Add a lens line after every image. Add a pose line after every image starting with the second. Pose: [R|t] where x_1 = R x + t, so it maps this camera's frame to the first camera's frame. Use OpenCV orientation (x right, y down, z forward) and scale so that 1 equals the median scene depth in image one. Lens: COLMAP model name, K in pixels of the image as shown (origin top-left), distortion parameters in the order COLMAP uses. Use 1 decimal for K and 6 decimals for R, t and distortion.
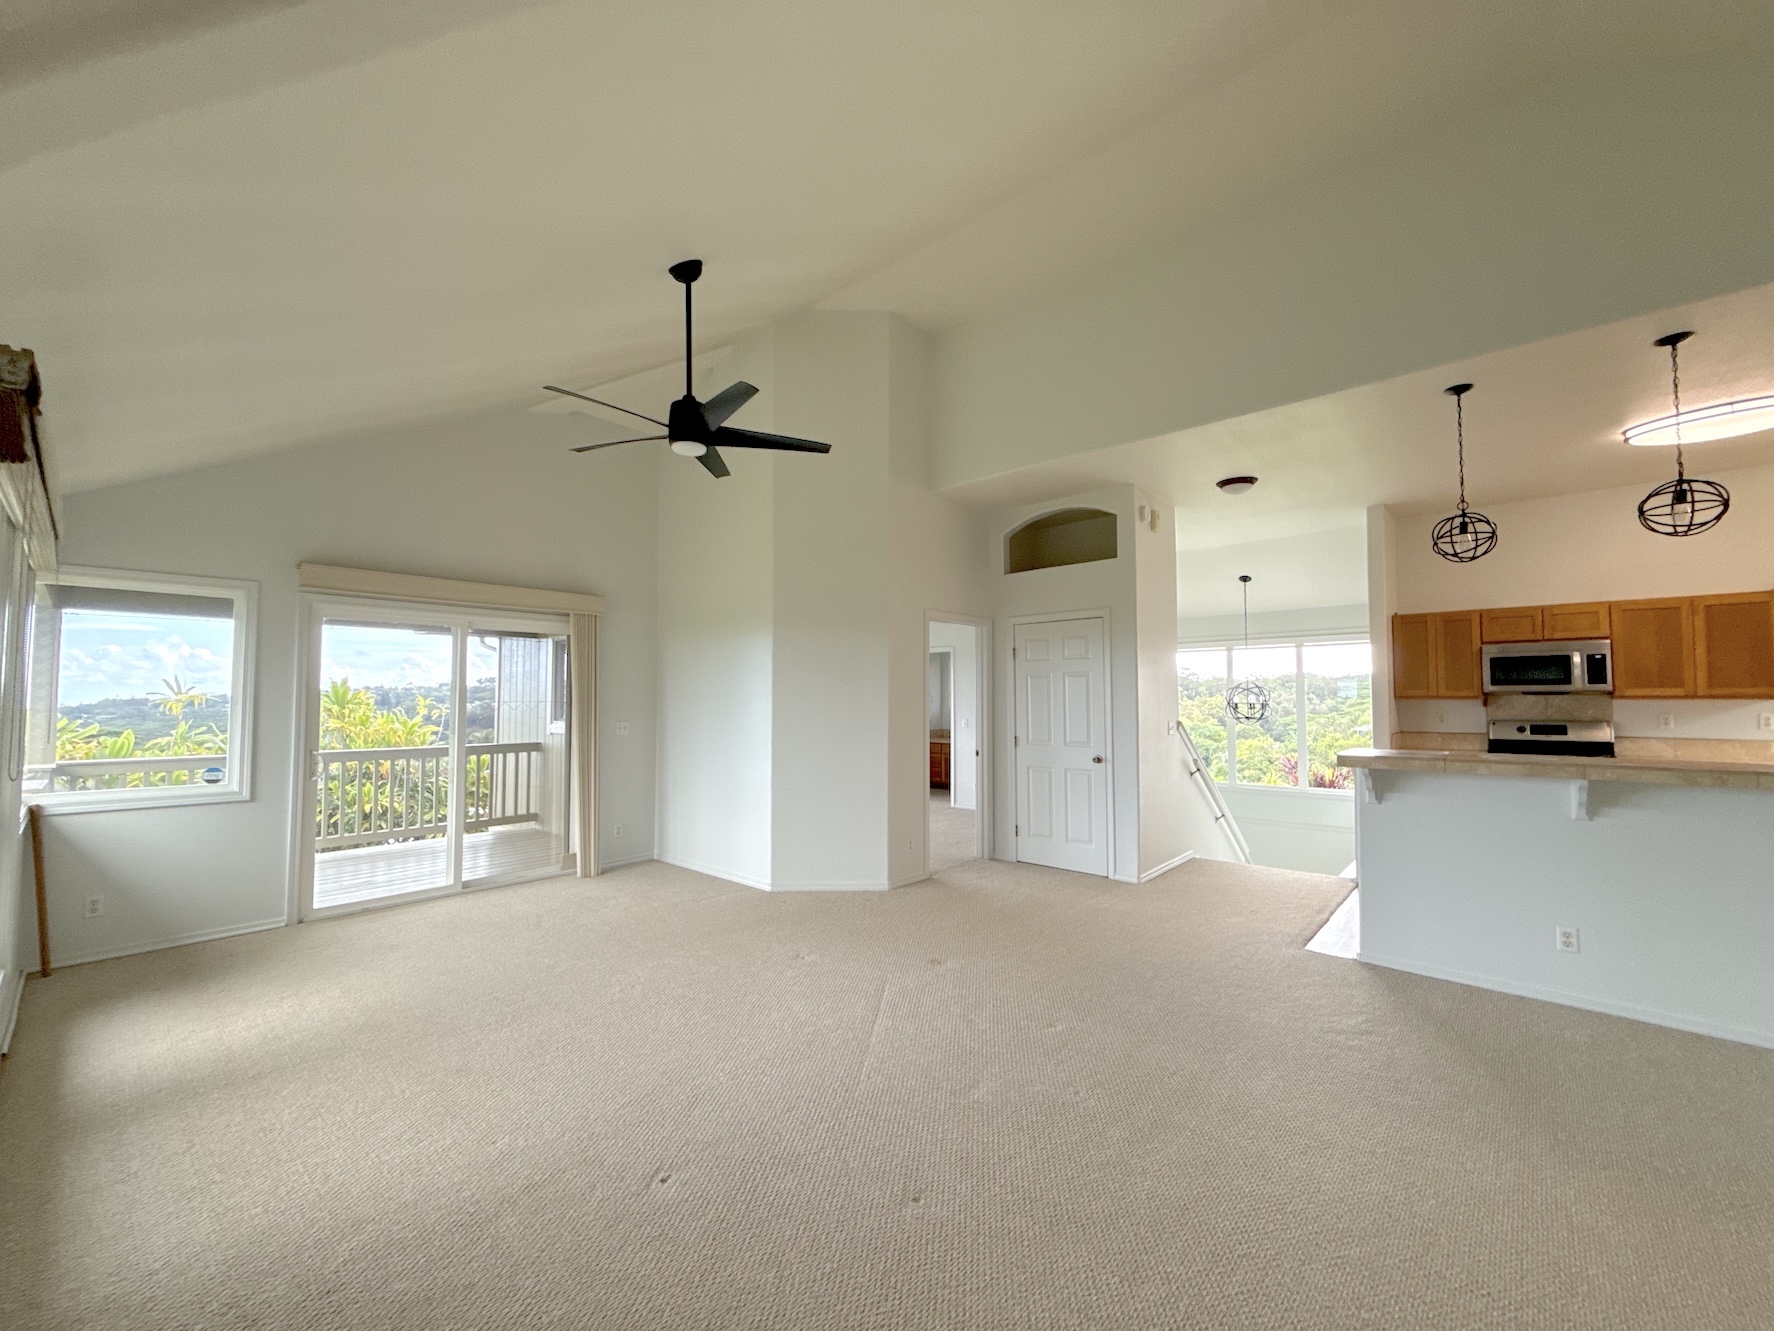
lens RADIAL K [[708.2, 0, 885.3], [0, 708.2, 668.1], [0, 0, 1]] dist [-0.000468, 0.000324]
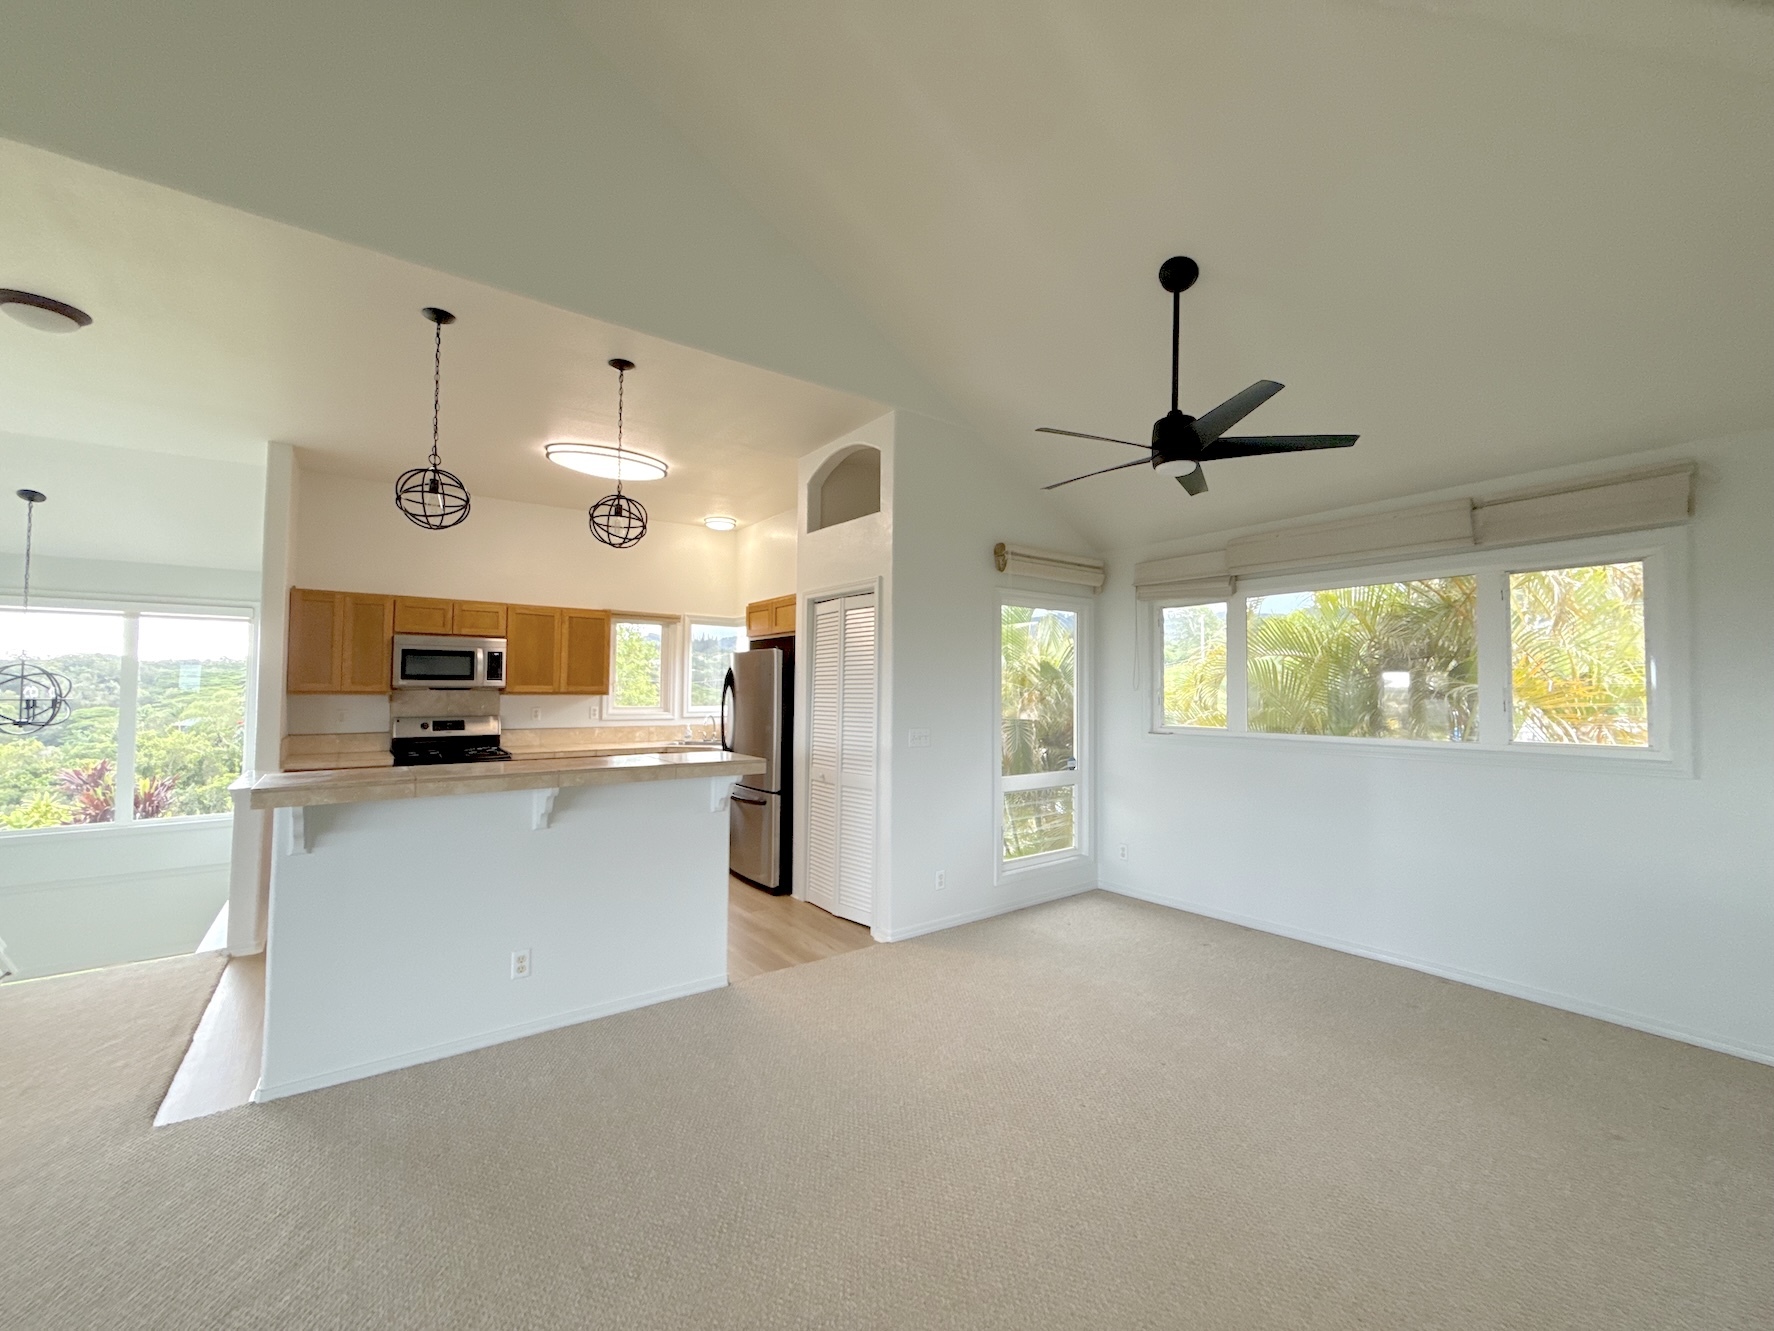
lens RADIAL K [[708.2, 0, 885.3], [0, 708.2, 668.1], [0, 0, 1]] dist [-0.000468, 0.000324]
pose [[0.199632, 0.035146, 0.979240, 0.090400], [-0.048390, 0.998491, -0.025972, 0.003456], [-0.978675, -0.042201, 0.201032, 0.218738]]
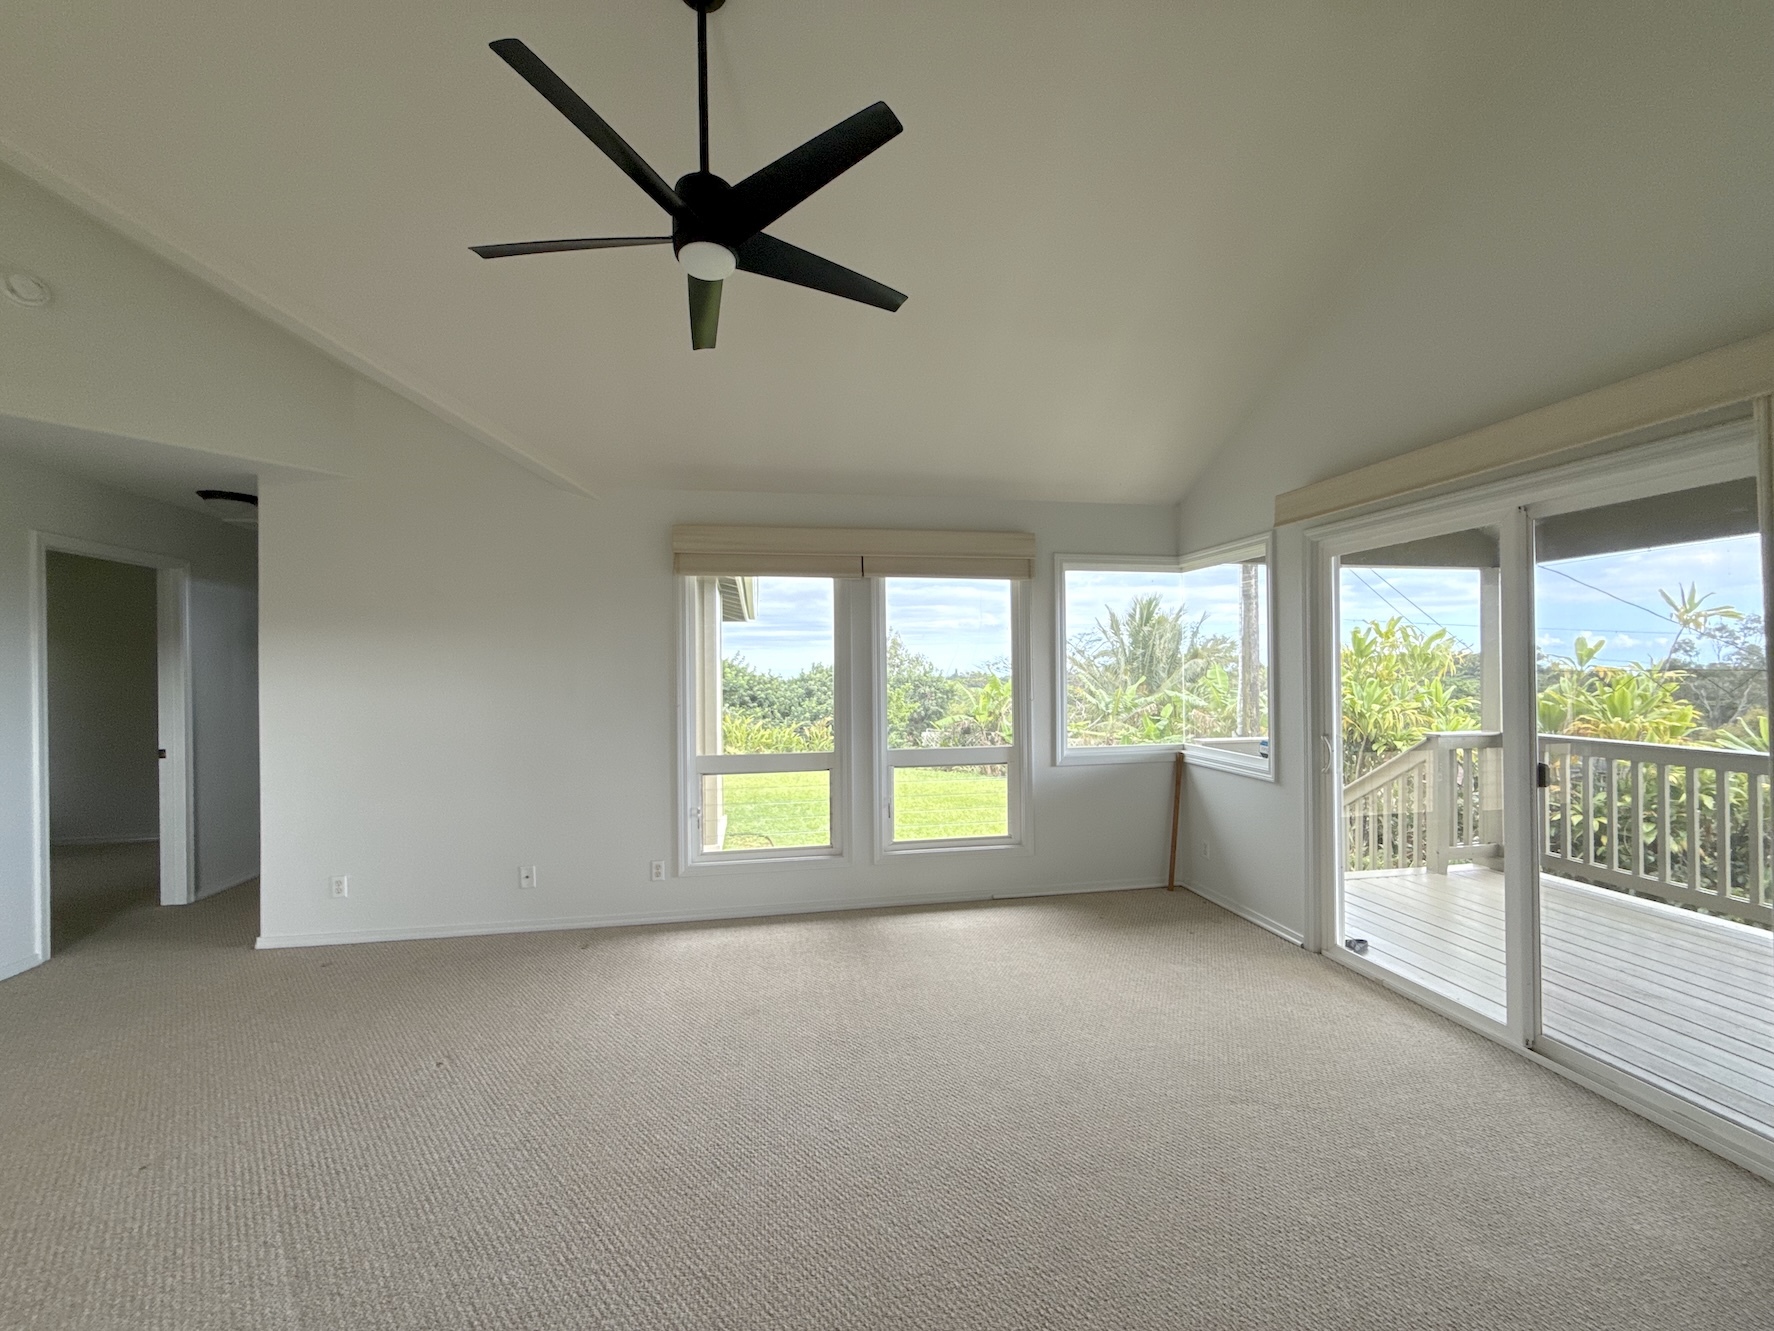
lens RADIAL K [[708.2, 0, 885.3], [0, 708.2, 668.1], [0, 0, 1]] dist [-0.000468, 0.000324]
pose [[-0.621983, 0.007199, -0.782998, 0.060495], [0.046452, 0.998536, -0.027719, 0.035580], [0.781652, -0.053613, -0.621406, 0.870266]]
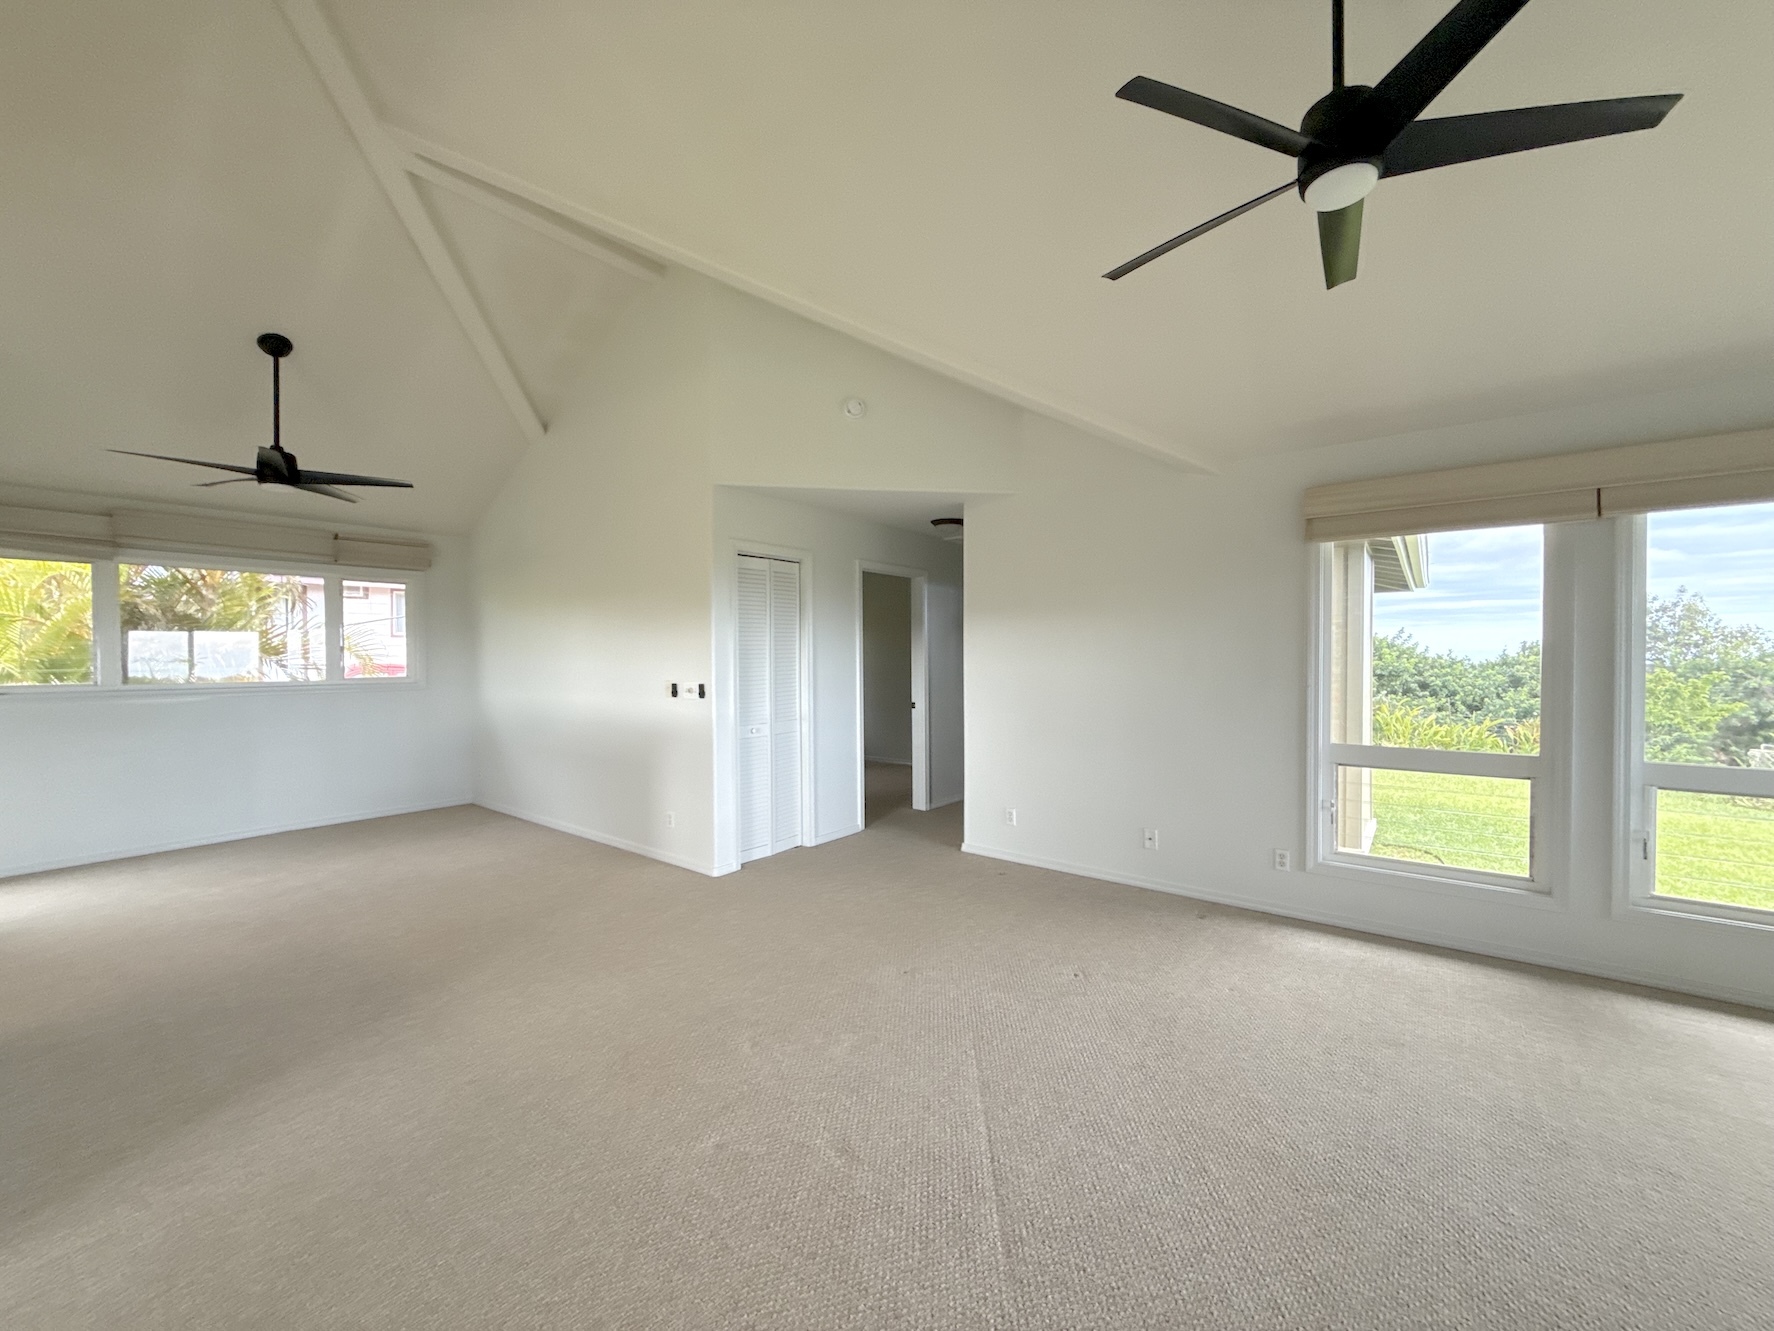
lens RADIAL K [[708.2, 0, 885.3], [0, 708.2, 668.1], [0, 0, 1]] dist [-0.000468, 0.000324]
pose [[-0.997902, 0.009260, -0.064073, 0.067086], [0.010908, 0.999617, -0.025423, 0.045111], [0.063813, -0.026069, -0.997621, 0.914276]]
